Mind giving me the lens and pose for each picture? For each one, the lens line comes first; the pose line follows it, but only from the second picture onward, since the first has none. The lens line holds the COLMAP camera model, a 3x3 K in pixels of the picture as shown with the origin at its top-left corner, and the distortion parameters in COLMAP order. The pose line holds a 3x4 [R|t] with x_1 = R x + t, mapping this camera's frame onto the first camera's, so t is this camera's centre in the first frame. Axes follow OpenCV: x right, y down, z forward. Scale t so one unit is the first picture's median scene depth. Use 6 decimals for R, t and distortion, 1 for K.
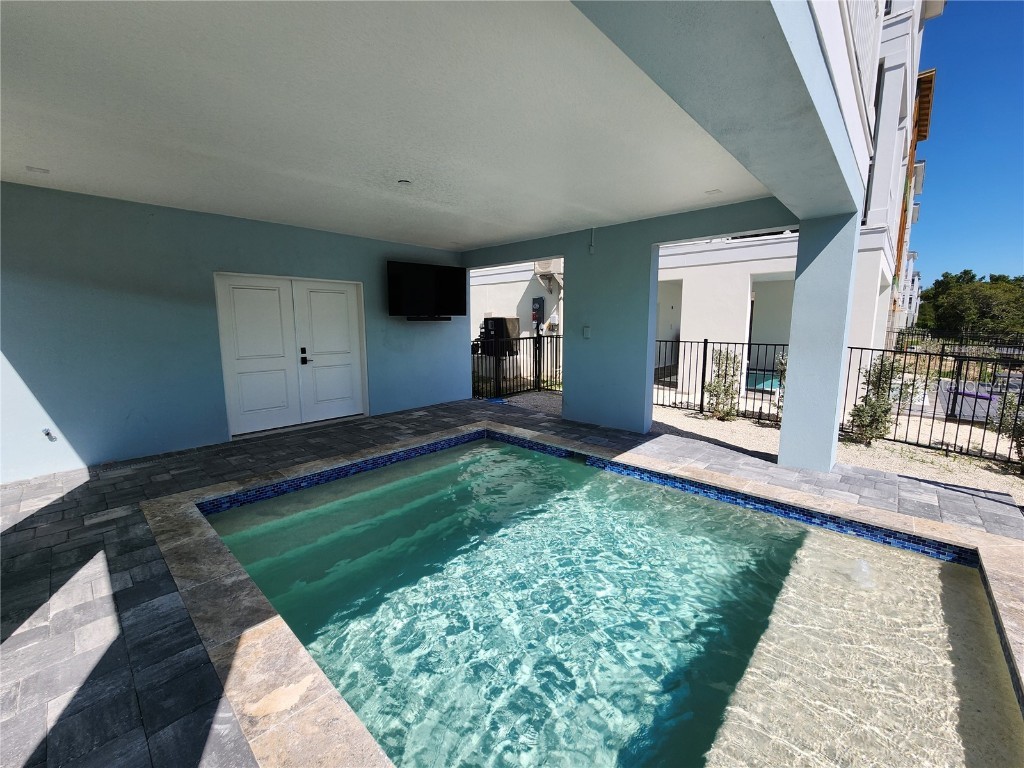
lens RADIAL K [[420.1, 0, 514.8], [0, 420.1, 381.5], [0, 0, 1]] dist [0.001278, 0.000342]
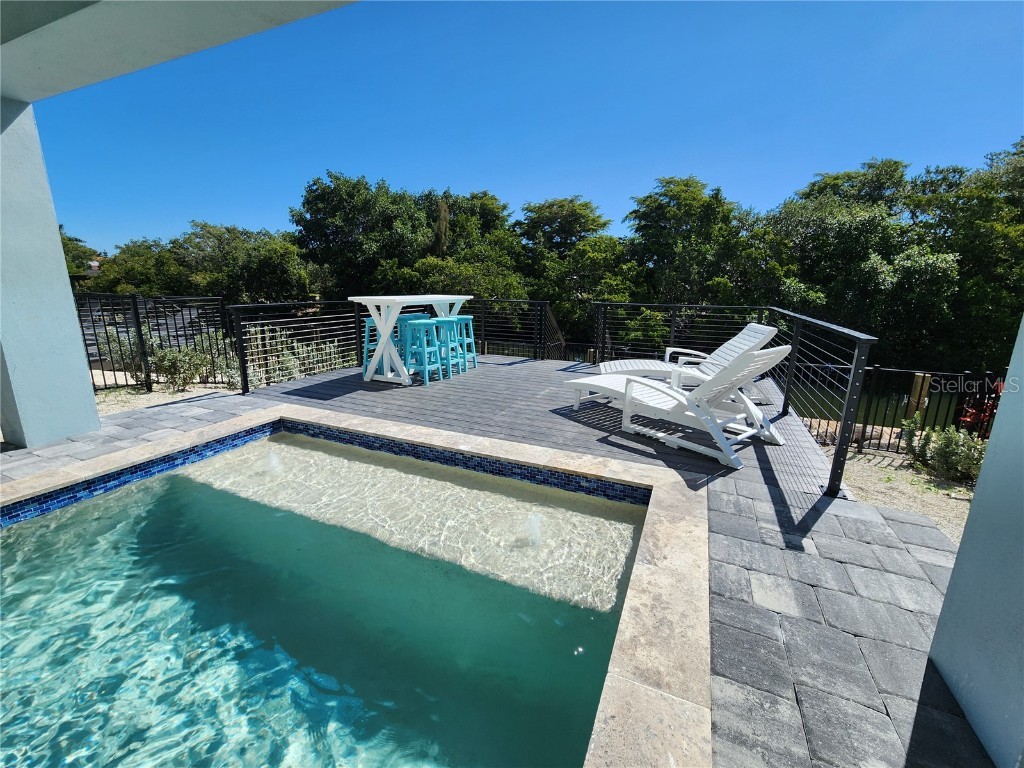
lens RADIAL K [[422.2, 0, 514.8], [0, 422.2, 379.2], [0, 0, 1]] dist [0.000355, -0.000035]
pose [[-0.329742, -0.207819, 0.920913, -0.233188], [0.124379, 0.957405, 0.260589, 0.001185], [-0.935842, 0.200469, -0.289849, 0.339036]]
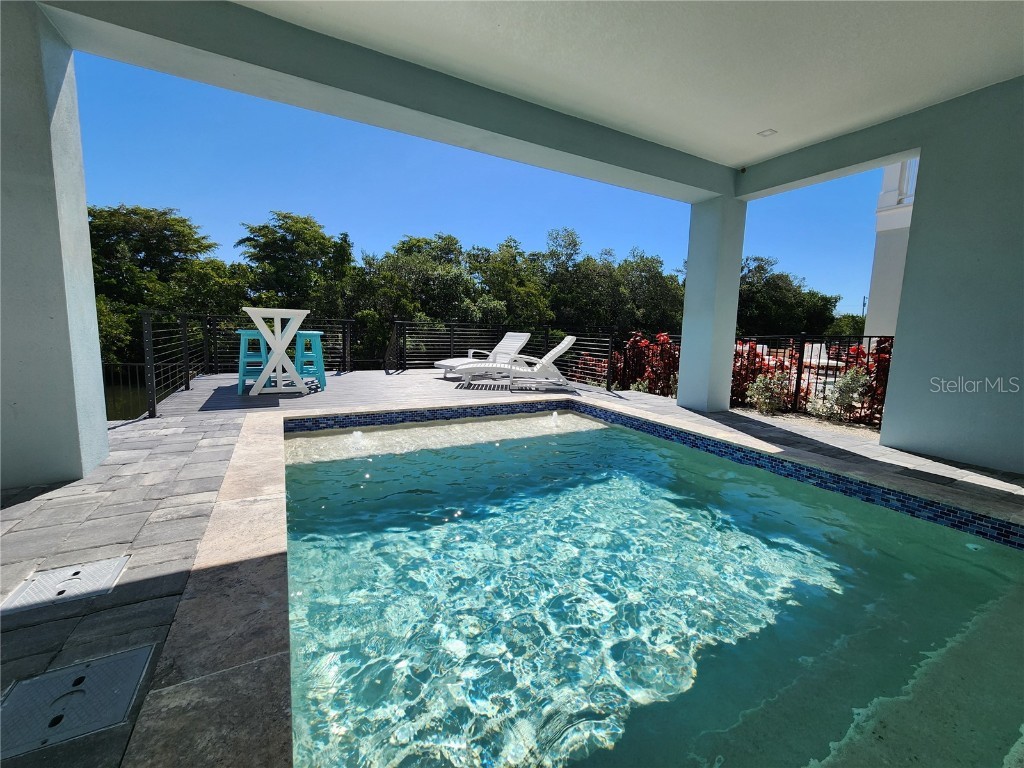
lens RADIAL K [[422.2, 0, 514.8], [0, 422.2, 379.2], [0, 0, 1]] dist [0.000355, -0.000035]
pose [[-0.948968, -0.061125, 0.309392, -0.048294], [0.019970, 0.967422, 0.252381, -0.042270], [-0.314739, 0.245680, -0.916832, 1.063418]]
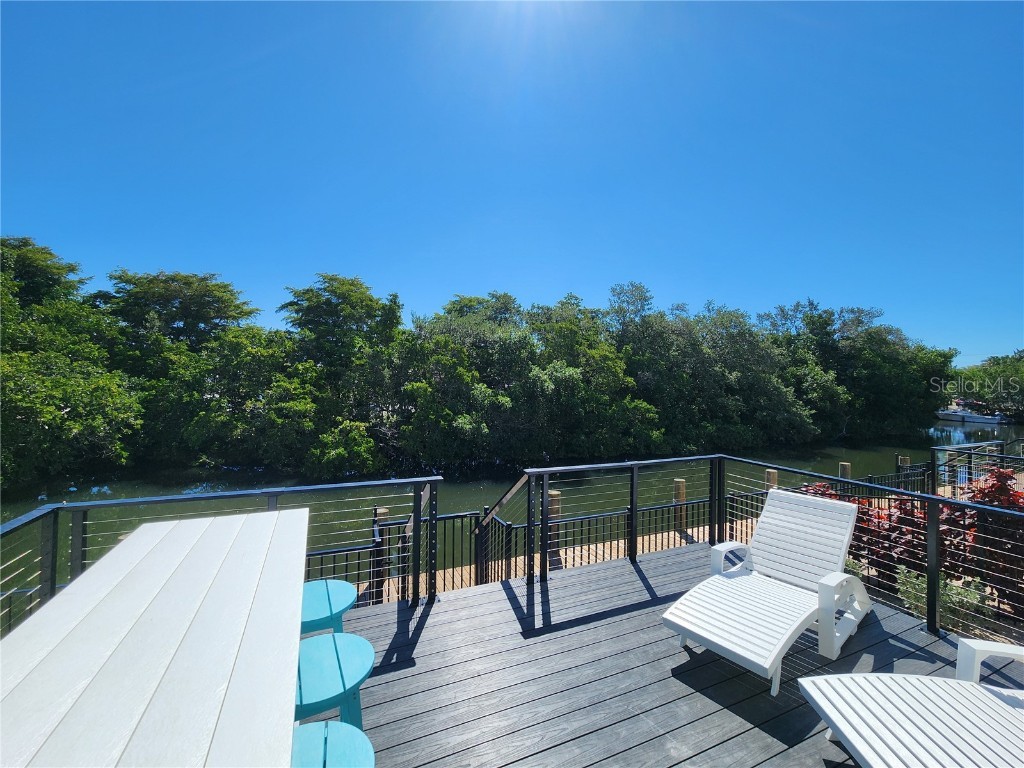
lens RADIAL K [[422.2, 0, 514.8], [0, 422.2, 379.2], [0, 0, 1]] dist [0.000355, -0.000035]
pose [[-0.920377, -0.009979, 0.390905, 0.605308], [0.041493, 0.991538, 0.123006, -0.099552], [-0.388825, 0.129432, -0.912175, 0.357096]]
